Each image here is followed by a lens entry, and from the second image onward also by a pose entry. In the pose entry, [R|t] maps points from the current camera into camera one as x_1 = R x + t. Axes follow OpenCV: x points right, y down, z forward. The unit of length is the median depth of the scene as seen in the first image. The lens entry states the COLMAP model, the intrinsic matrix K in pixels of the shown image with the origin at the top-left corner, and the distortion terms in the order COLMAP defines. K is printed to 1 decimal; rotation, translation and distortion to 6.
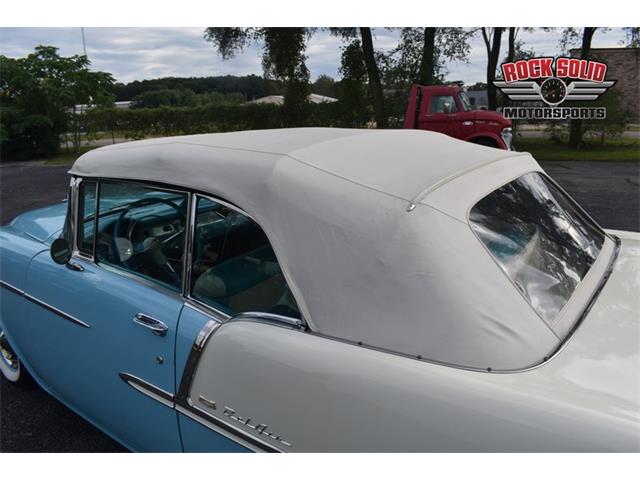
lens RADIAL K [[501.1, 0, 324.4], [0, 501.1, 239.7], [0, 0, 1]] dist [-0.092865, 0.008276]
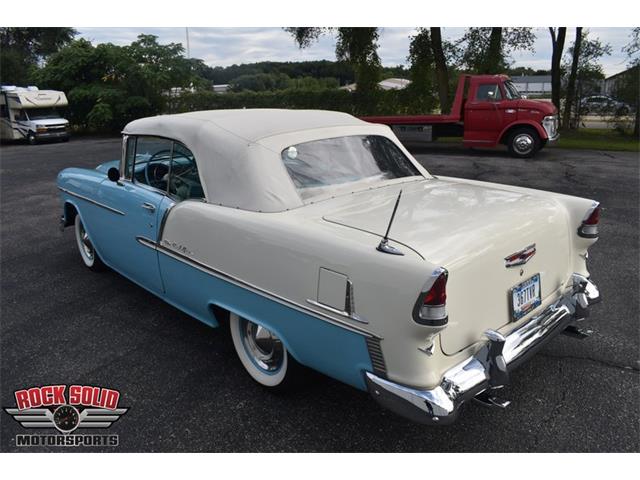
lens RADIAL K [[501.1, 0, 324.4], [0, 501.1, 239.7], [0, 0, 1]] dist [-0.092865, 0.008276]
pose [[0.983412, 0.058787, -0.171593, 0.059184], [-0.054042, 0.998019, 0.032201, 0.017324], [0.173146, -0.022393, 0.984641, -0.071342]]
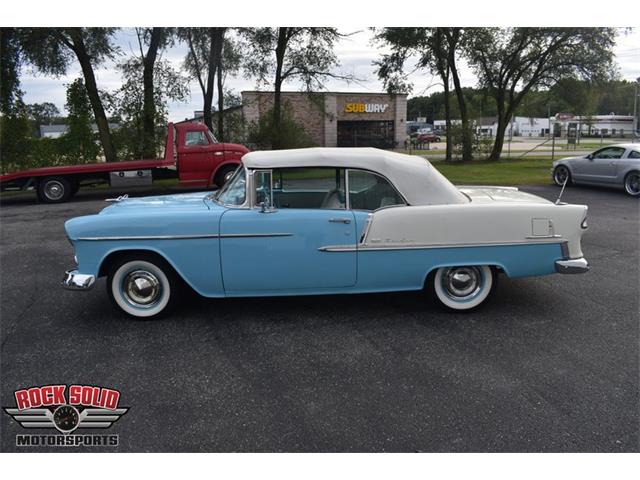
lens RADIAL K [[501.1, 0, 324.4], [0, 501.1, 239.7], [0, 0, 1]] dist [-0.092865, 0.008276]
pose [[0.794090, -0.107734, 0.598175, -0.171181], [0.148116, 0.988796, -0.018540, 0.026505], [-0.589476, 0.103322, 0.801151, -0.086856]]
